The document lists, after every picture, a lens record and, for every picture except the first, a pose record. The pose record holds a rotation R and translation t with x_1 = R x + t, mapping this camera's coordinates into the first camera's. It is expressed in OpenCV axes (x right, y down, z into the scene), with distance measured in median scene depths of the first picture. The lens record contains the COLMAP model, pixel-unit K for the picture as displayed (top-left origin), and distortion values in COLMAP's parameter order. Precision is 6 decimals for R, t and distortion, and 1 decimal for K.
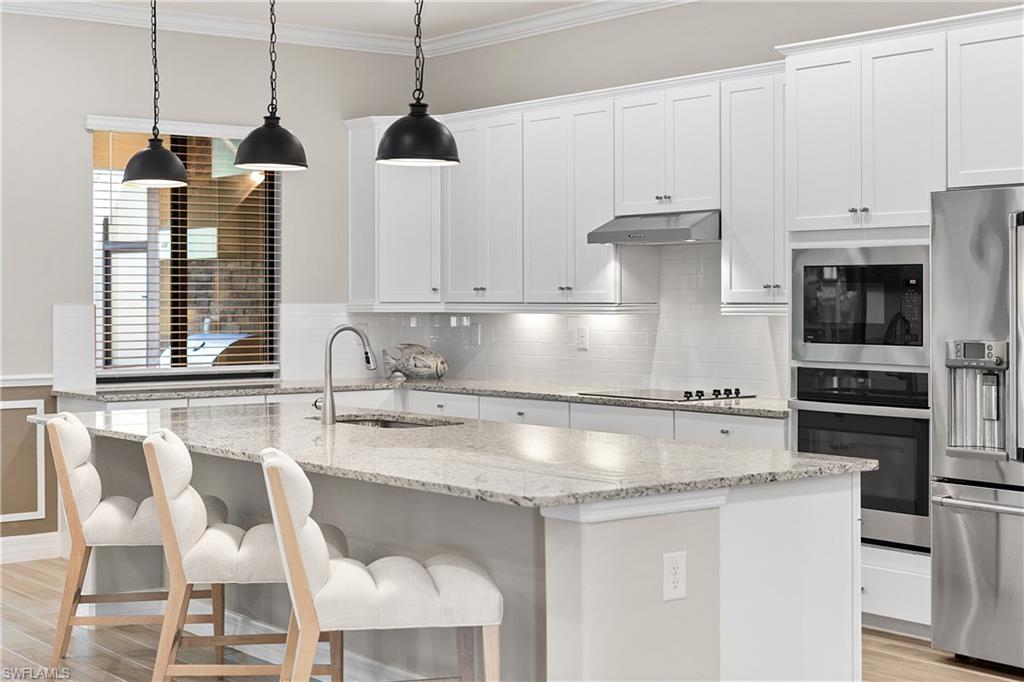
lens RADIAL K [[1542.2, 0, 512.0], [0, 1542.2, 341.0], [0, 0, 1]] dist [0.030286, 0.057580]
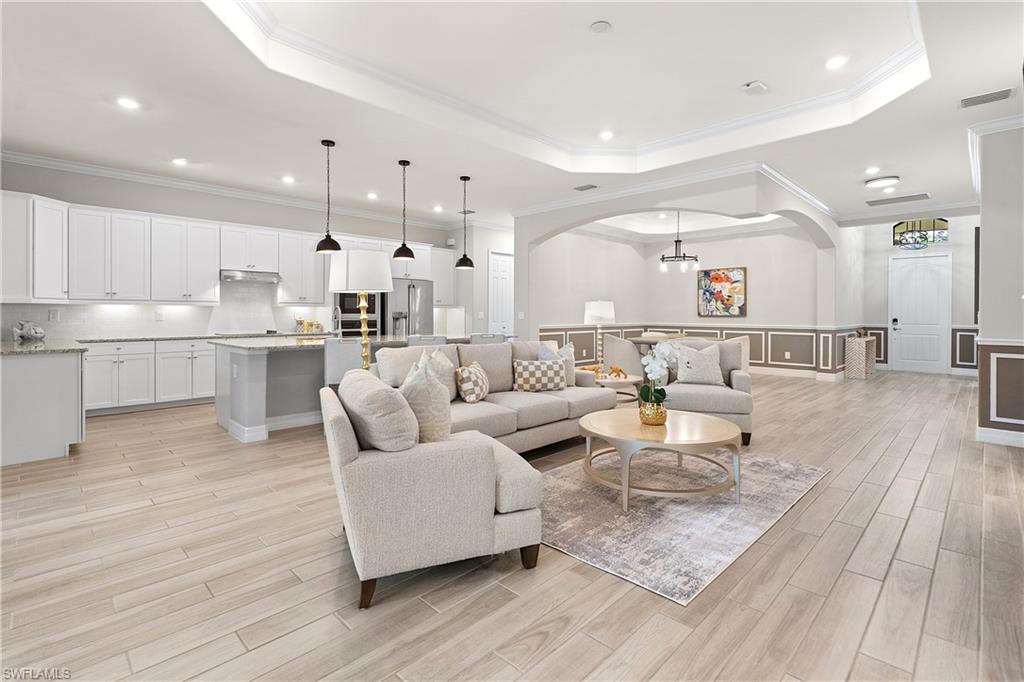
lens RADIAL K [[473.0, 0, 517.3], [0, 473.0, 311.0], [0, 0, 1]] dist [0.000606, 0.000396]
pose [[-0.125556, 0.006611, 0.992064, -0.972448], [0.026417, 0.999646, -0.003318, 0.009839], [-0.991735, 0.025791, -0.125687, 0.709824]]
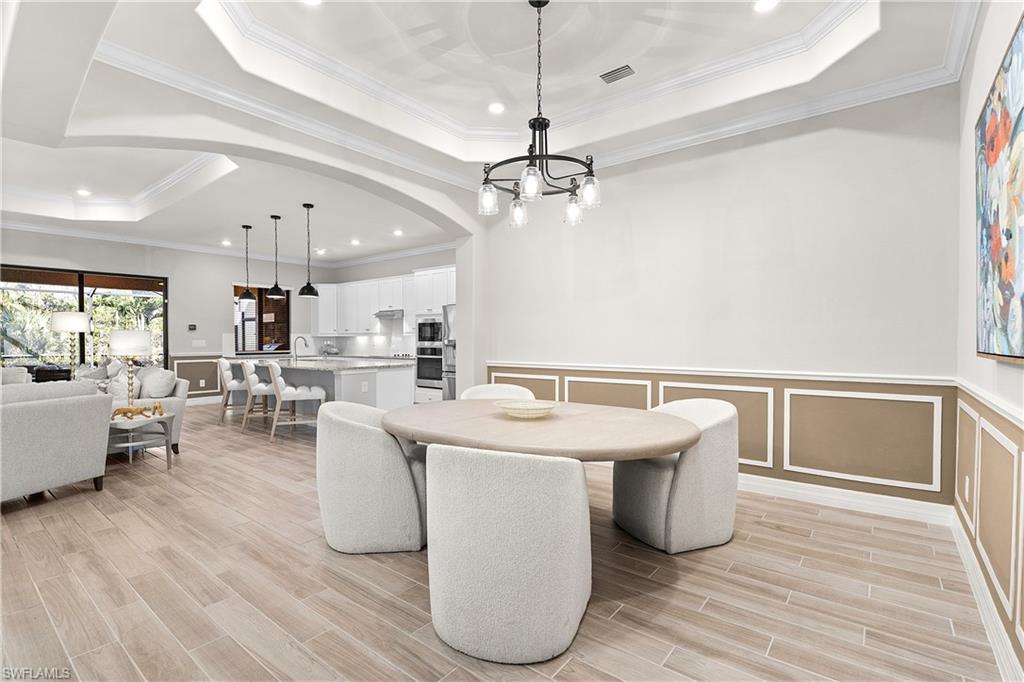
lens RADIAL K [[473.6, 0, 500.5], [0, 473.6, 351.0], [0, 0, 1]] dist [-0.000632, 0.000050]
pose [[0.974385, -0.004207, 0.224845, 0.115446], [0.005320, 0.999976, -0.004343, 0.033288], [-0.224821, 0.005428, 0.974385, -0.295742]]
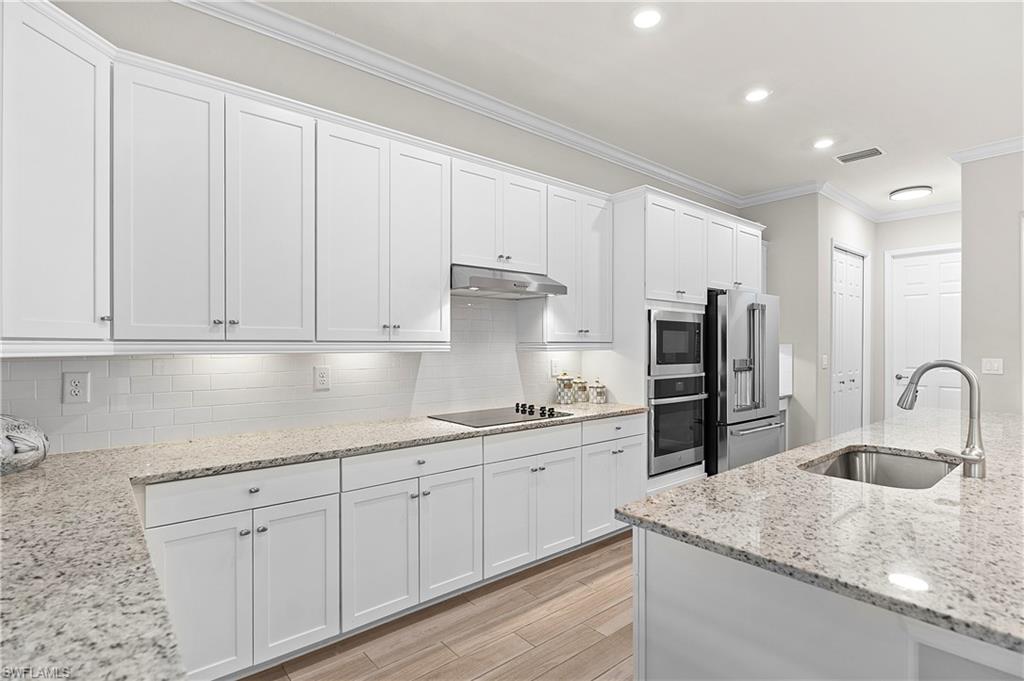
lens RADIAL K [[505.4, 0, 512.0], [0, 505.4, 340.5], [0, 0, 1]] dist [0.001486, 0.000207]
pose [[-0.033061, 0.010410, 0.999399, -0.356948], [0.027545, 0.999575, -0.009500, -0.024579], [-0.999074, 0.027214, -0.033333, 1.159721]]
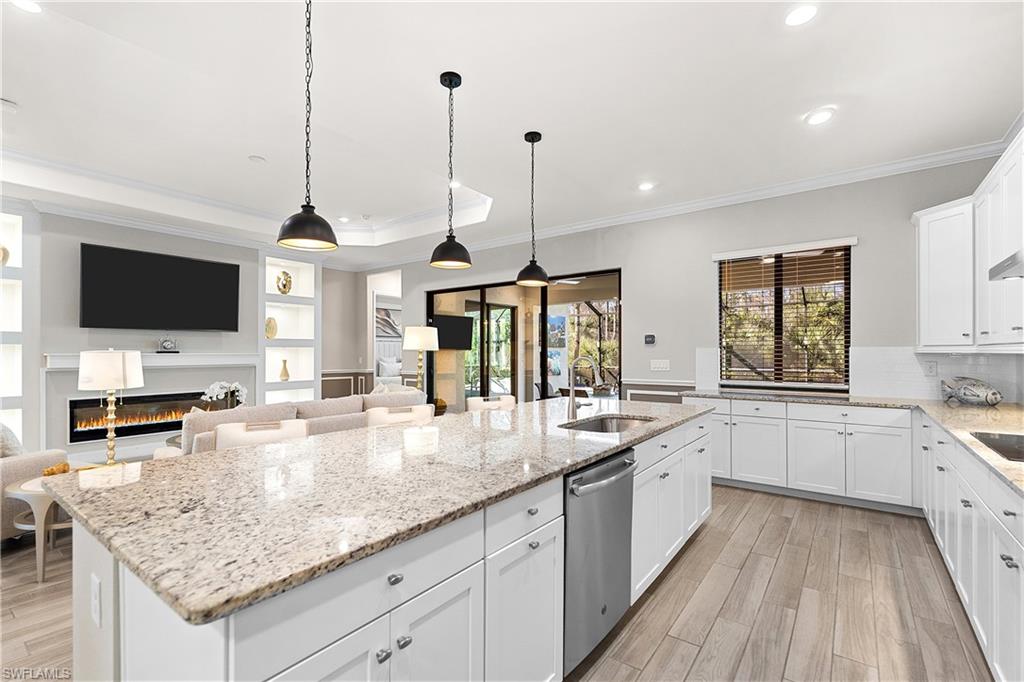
lens RADIAL K [[459.4, 0, 514.3], [0, 459.4, 351.7], [0, 0, 1]] dist [-0.001488, -0.000064]
pose [[0.266828, 0.000682, -0.963744, 0.293792], [-0.026626, 0.999623, -0.006664, -0.009832], [0.963376, 0.027439, 0.266746, 0.748707]]
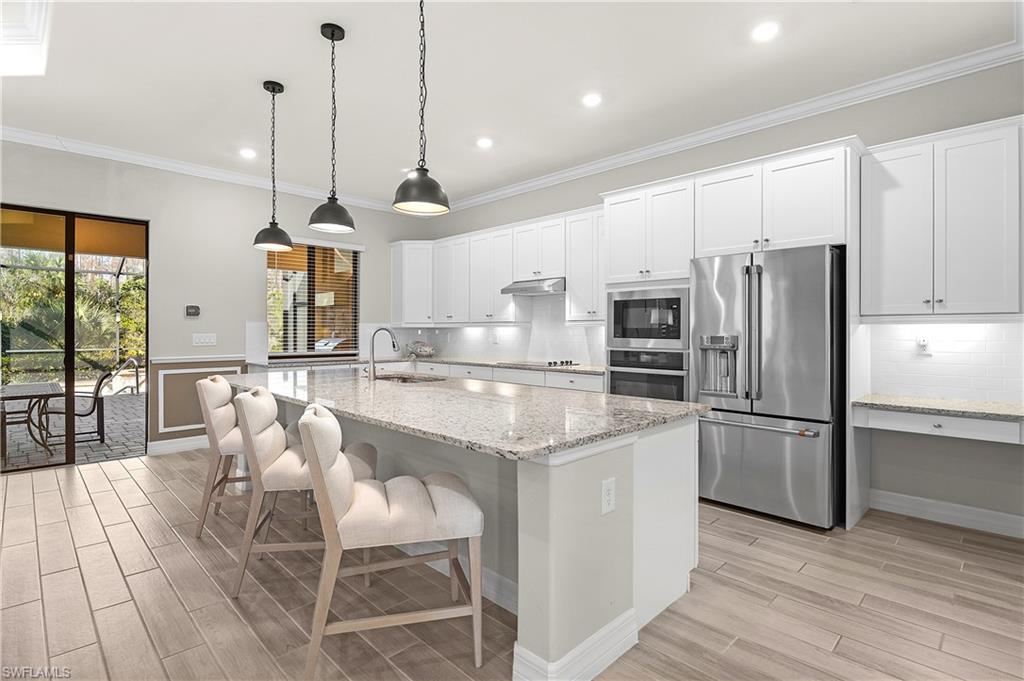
lens RADIAL K [[499.1, 0, 512.0], [0, 499.1, 335.2], [0, 0, 1]] dist [-0.003939, -0.000253]
pose [[0.993080, 0.003217, 0.117394, -0.021064], [-0.000775, 0.999782, -0.020843, 0.011113], [-0.117436, 0.020608, 0.992867, 0.357864]]
